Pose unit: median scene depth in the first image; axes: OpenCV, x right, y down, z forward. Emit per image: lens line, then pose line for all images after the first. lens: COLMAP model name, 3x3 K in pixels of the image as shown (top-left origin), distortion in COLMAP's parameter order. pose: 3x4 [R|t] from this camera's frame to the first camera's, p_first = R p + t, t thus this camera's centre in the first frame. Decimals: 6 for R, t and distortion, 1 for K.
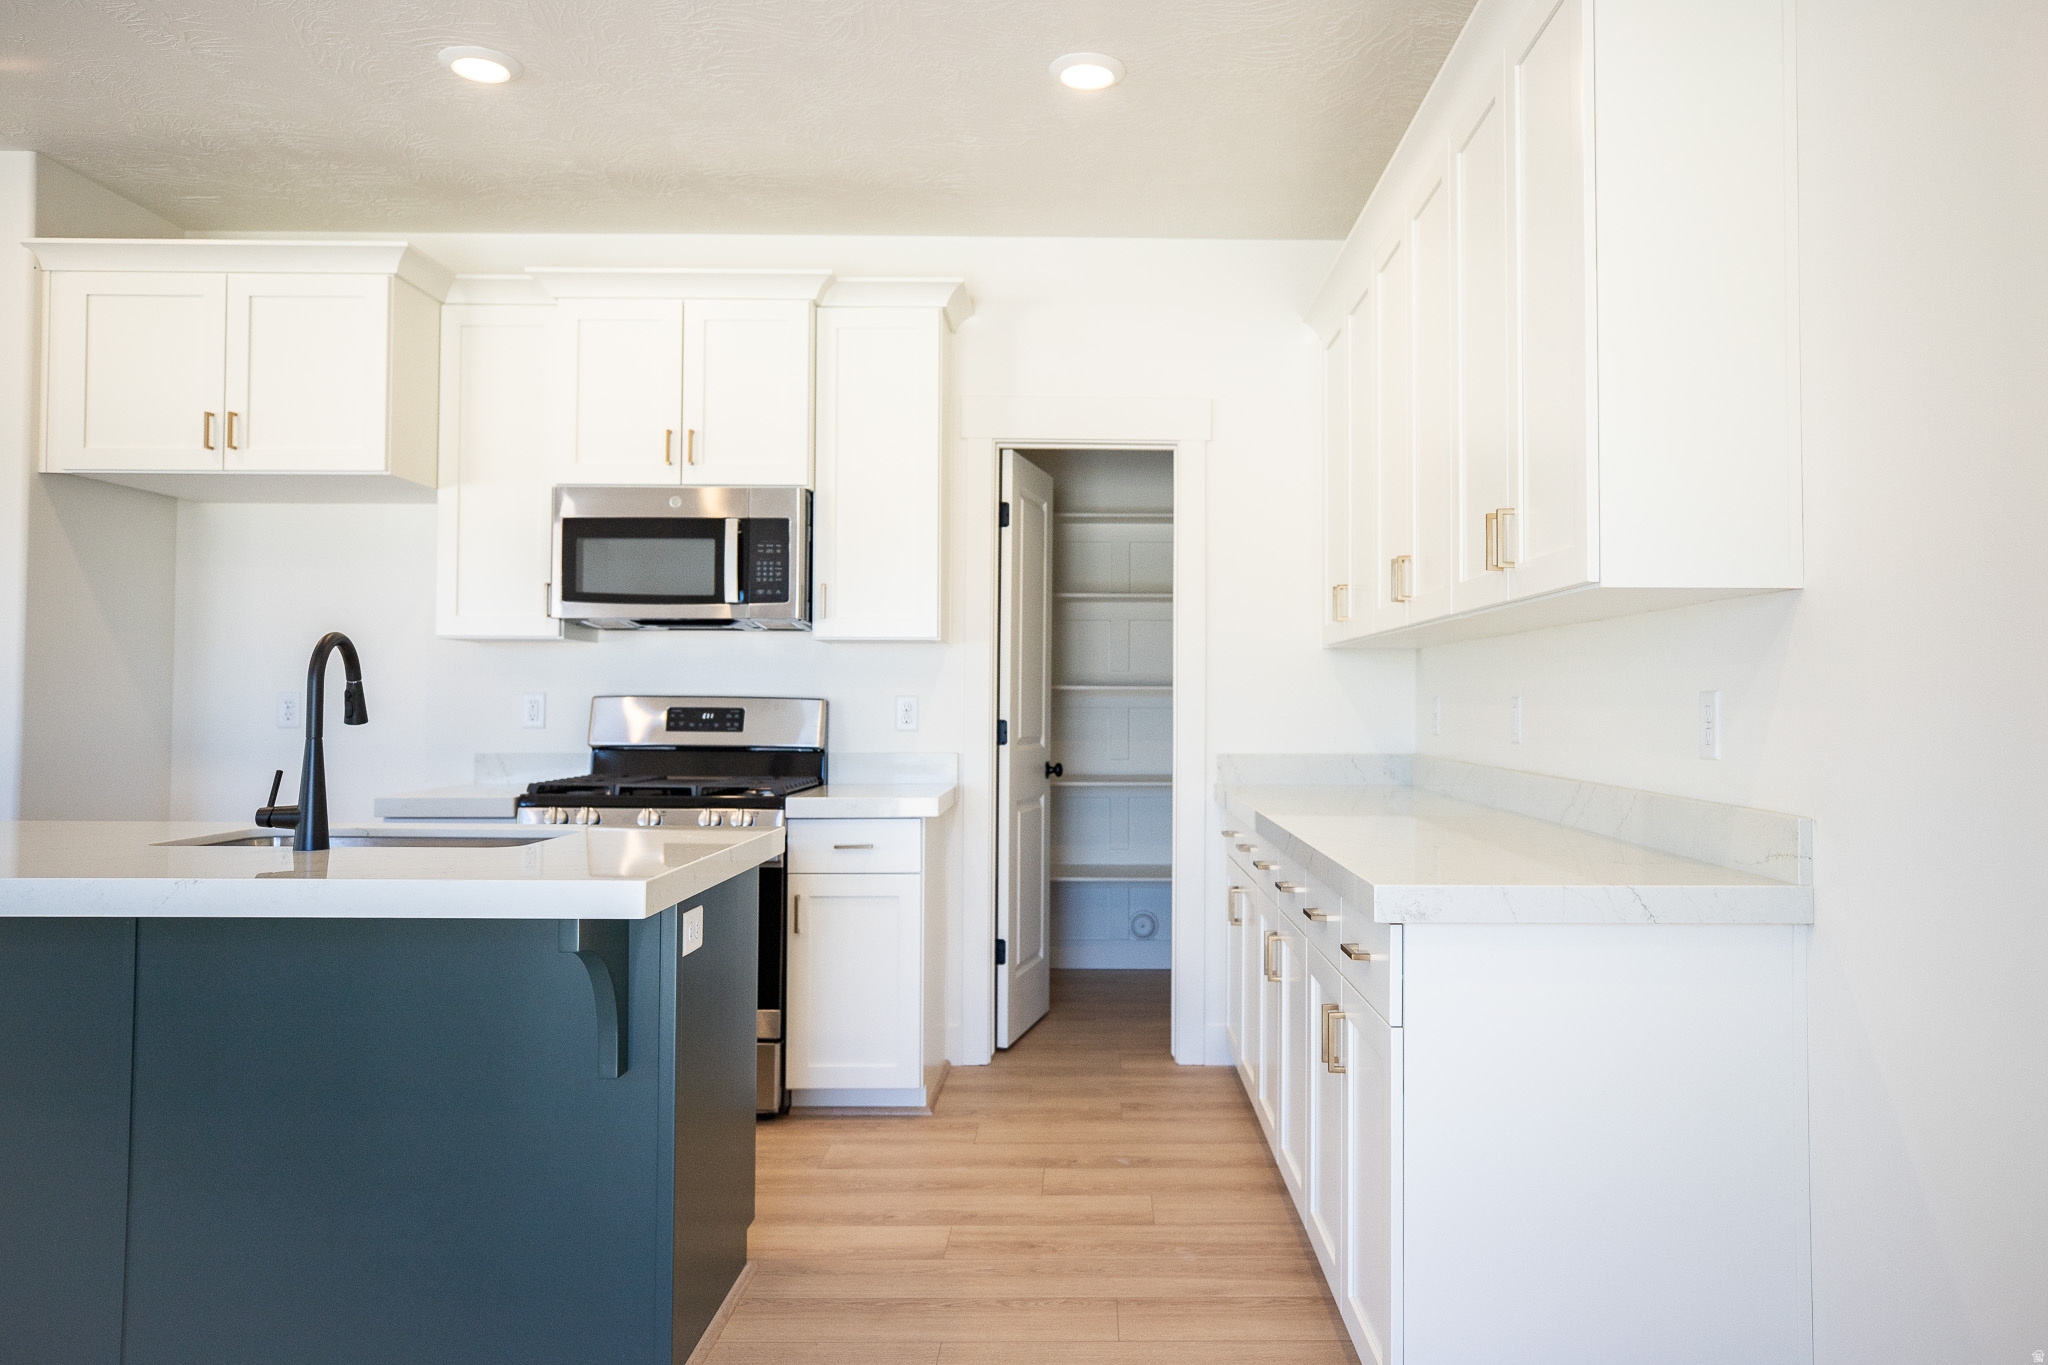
lens RADIAL K [[1356.8, 0, 1024.0], [0, 1356.8, 682.5], [0, 0, 1]] dist [0.001764, 0.001709]
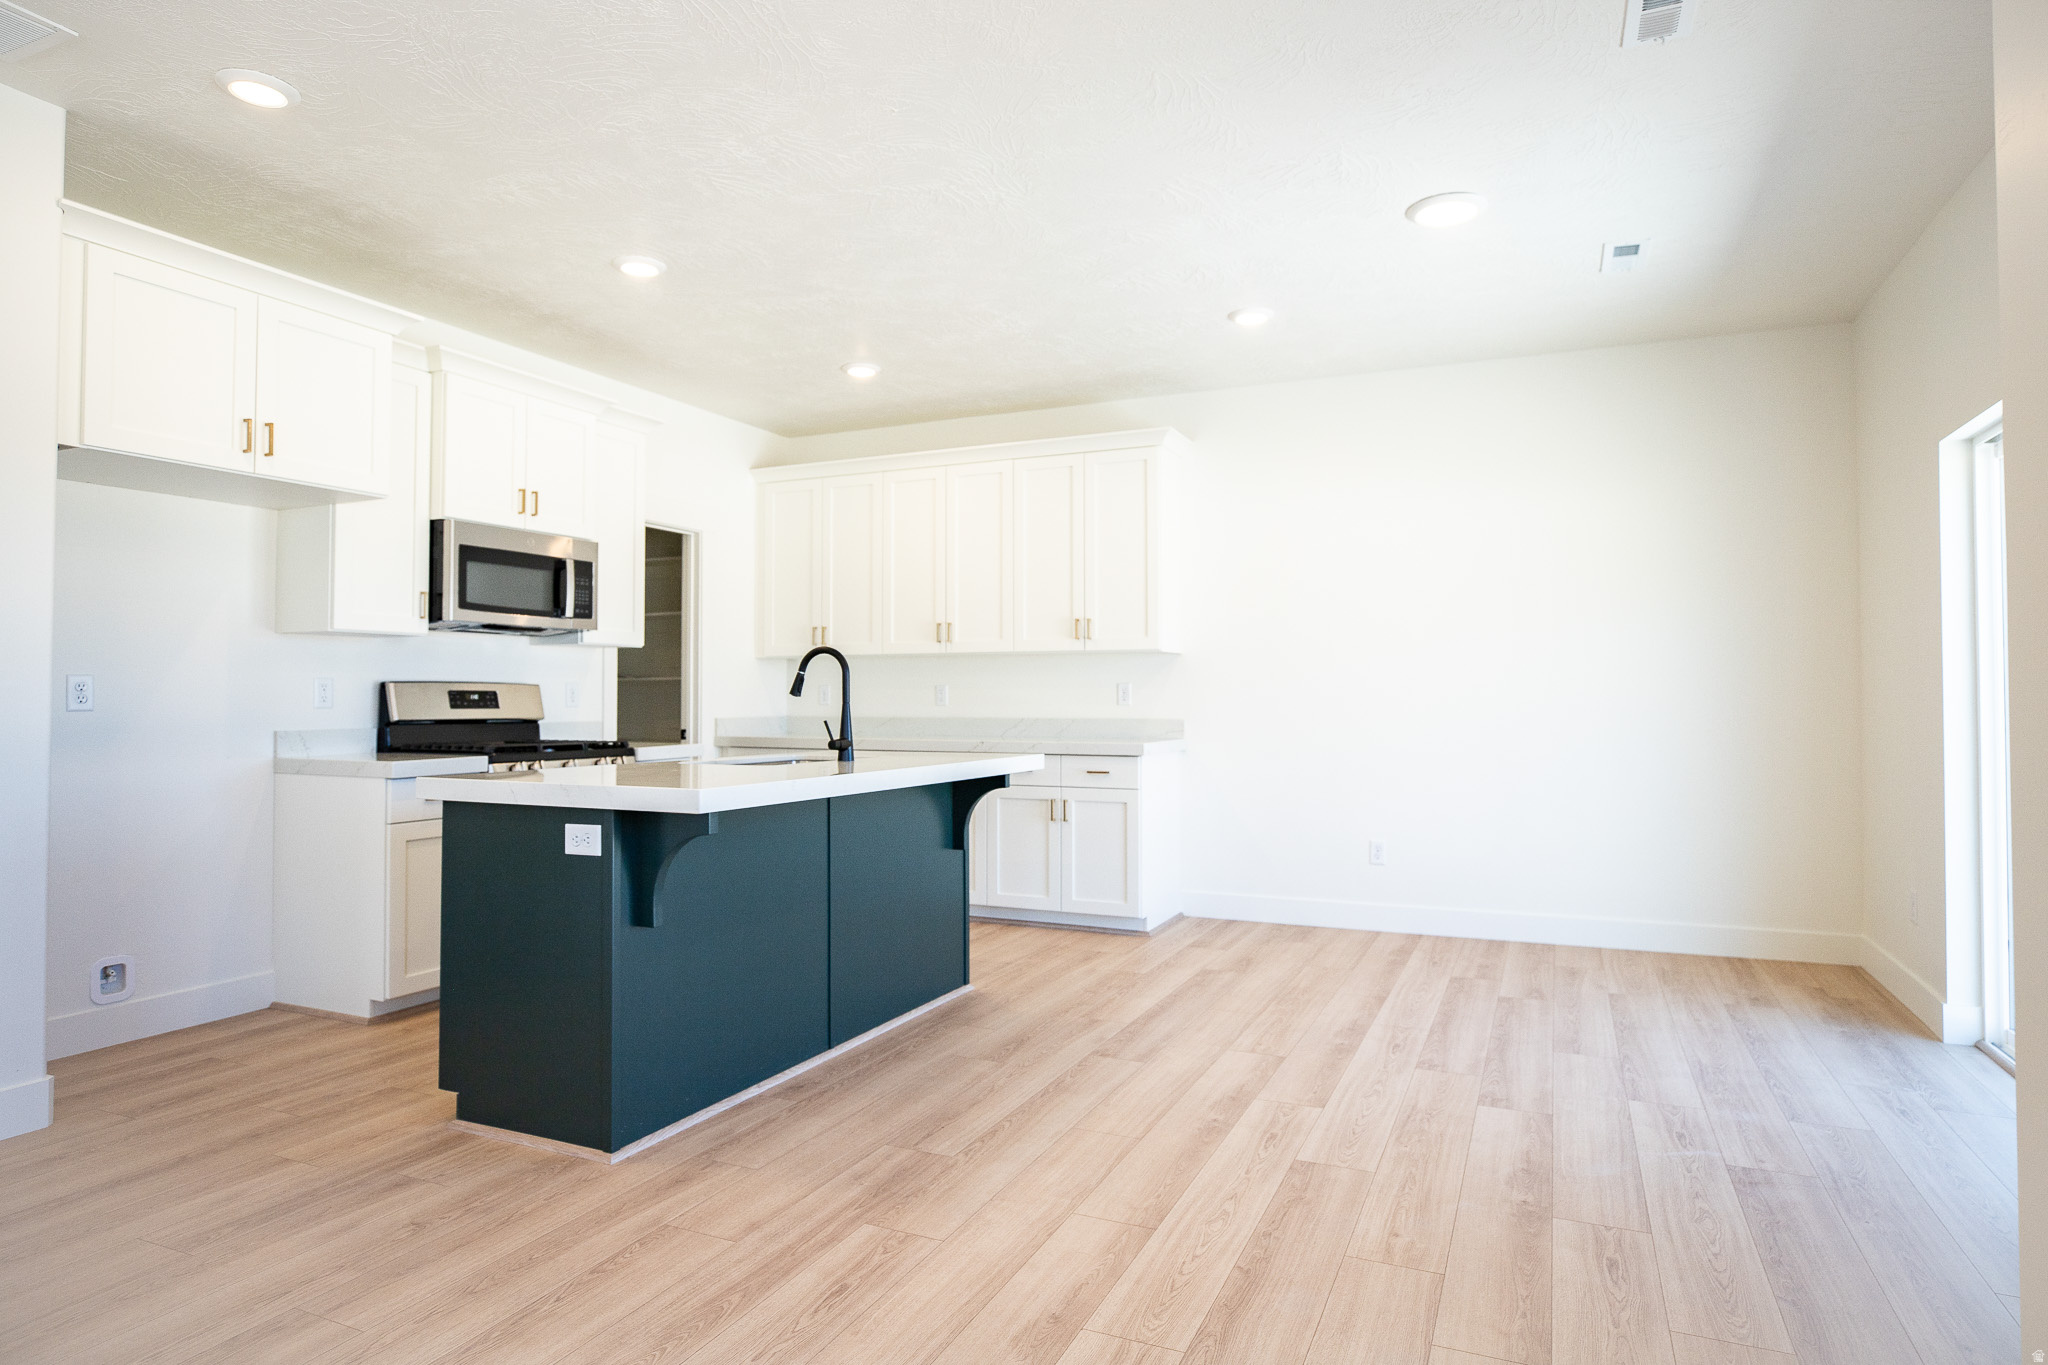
lens RADIAL K [[1197.3, 0, 1024.0], [0, 1197.3, 682.5], [0, 0, 1]] dist [-0.020532, 0.001872]
pose [[0.413102, 0.006773, 0.910659, -1.149771], [-0.012967, 0.999915, -0.001555, 0.005837], [-0.910592, -0.011166, 0.413155, 0.034029]]
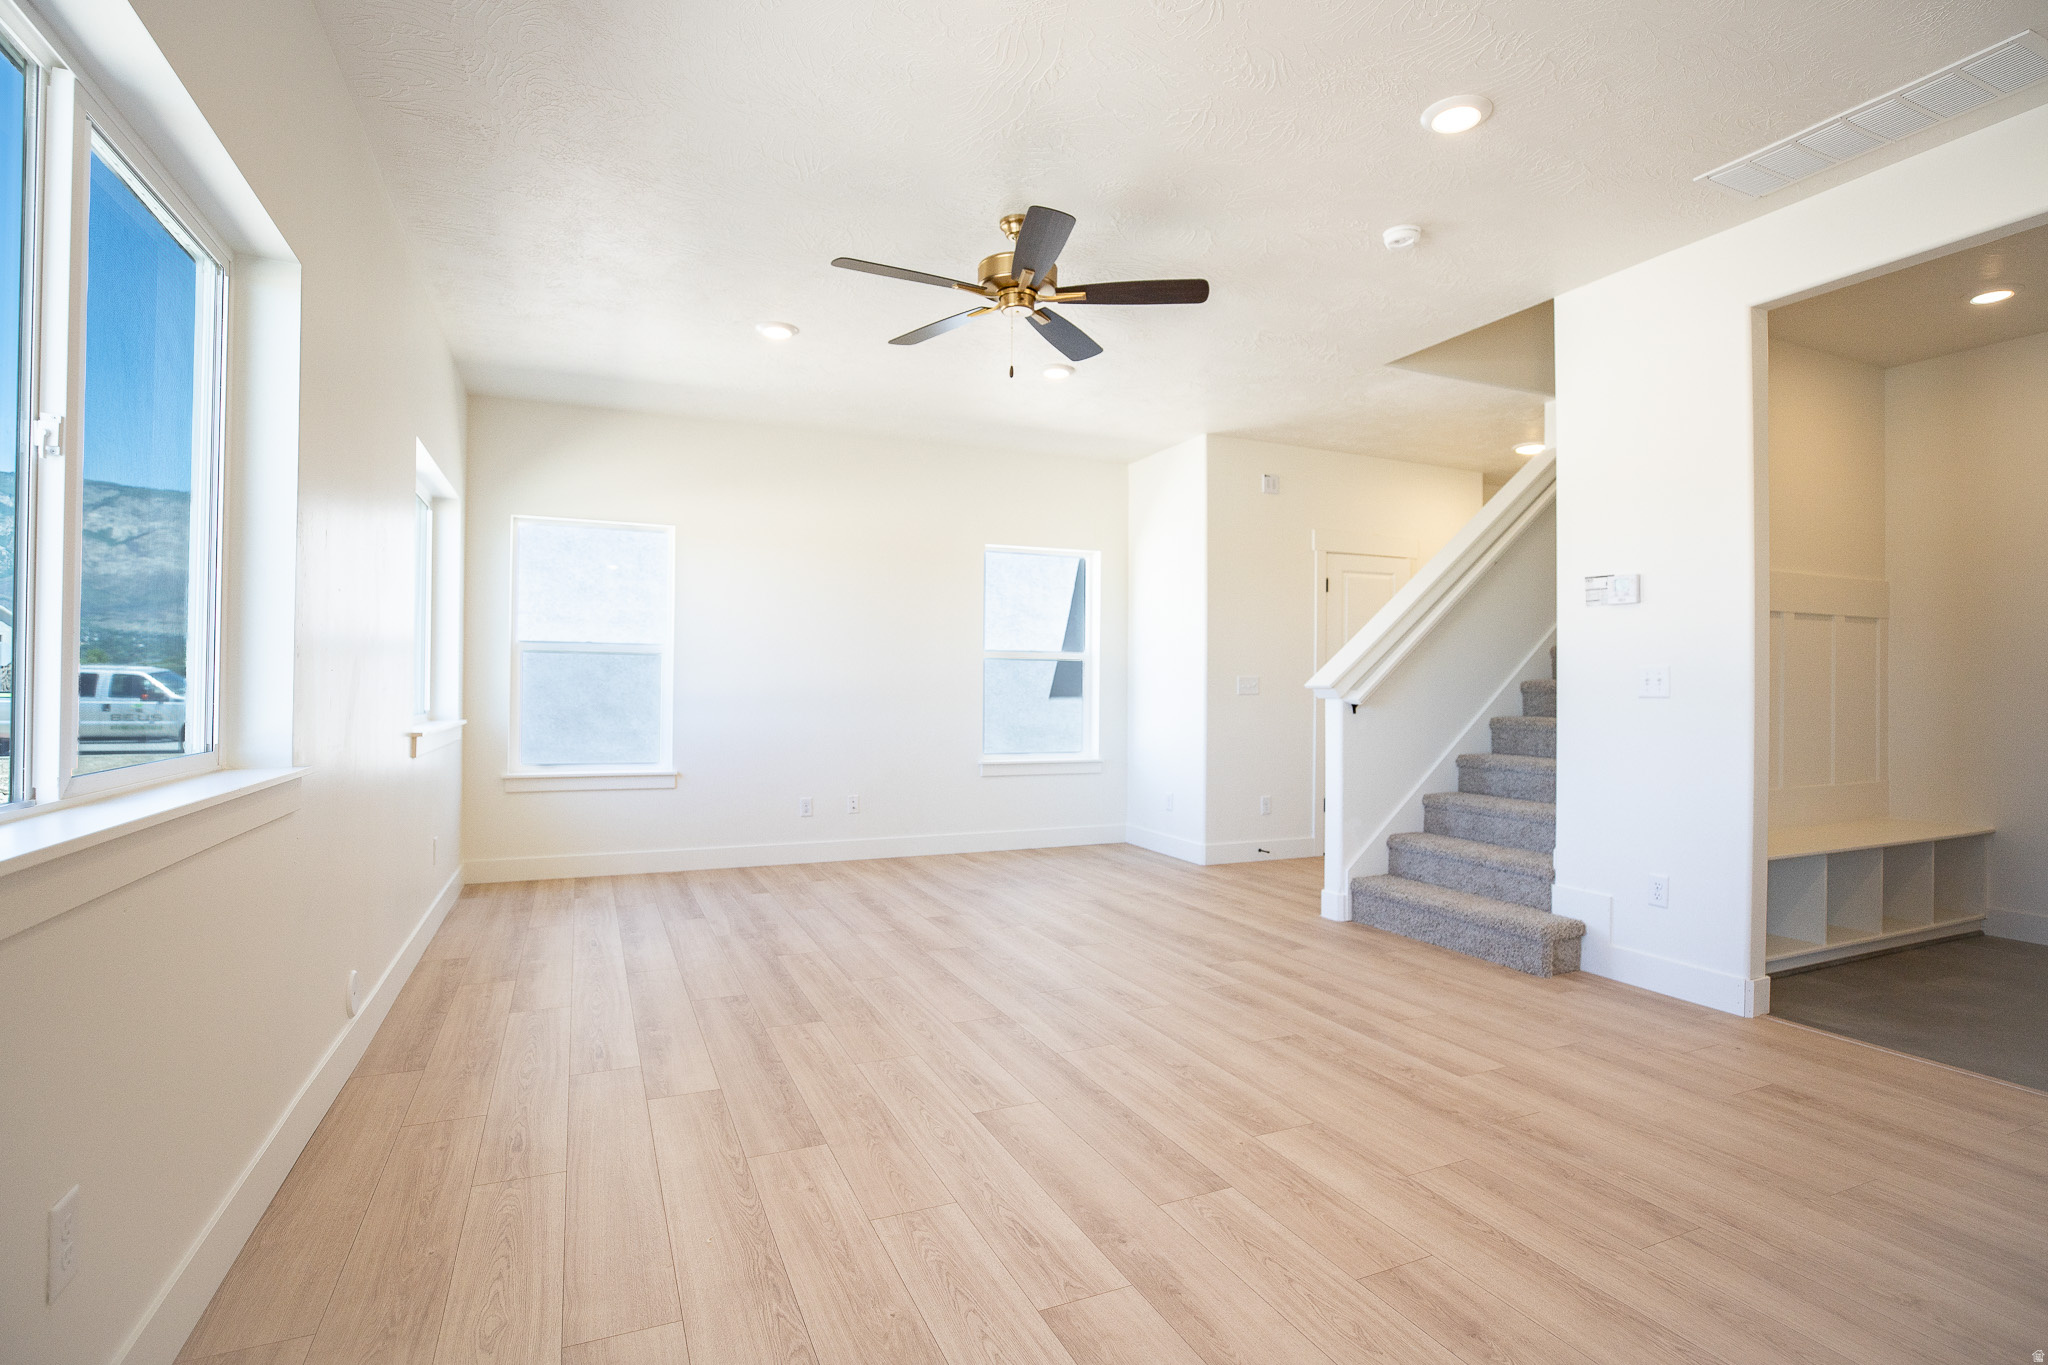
lens RADIAL K [[959.7, 0, 1024.0], [0, 959.7, 682.5], [0, 0, 1]] dist [-0.003628, -0.000698]
pose [[0.403648, -0.005763, -0.914896, -0.471399], [0.011619, 0.999932, -0.001173, 0.014013], [0.914840, -0.010157, 0.403688, 0.048218]]
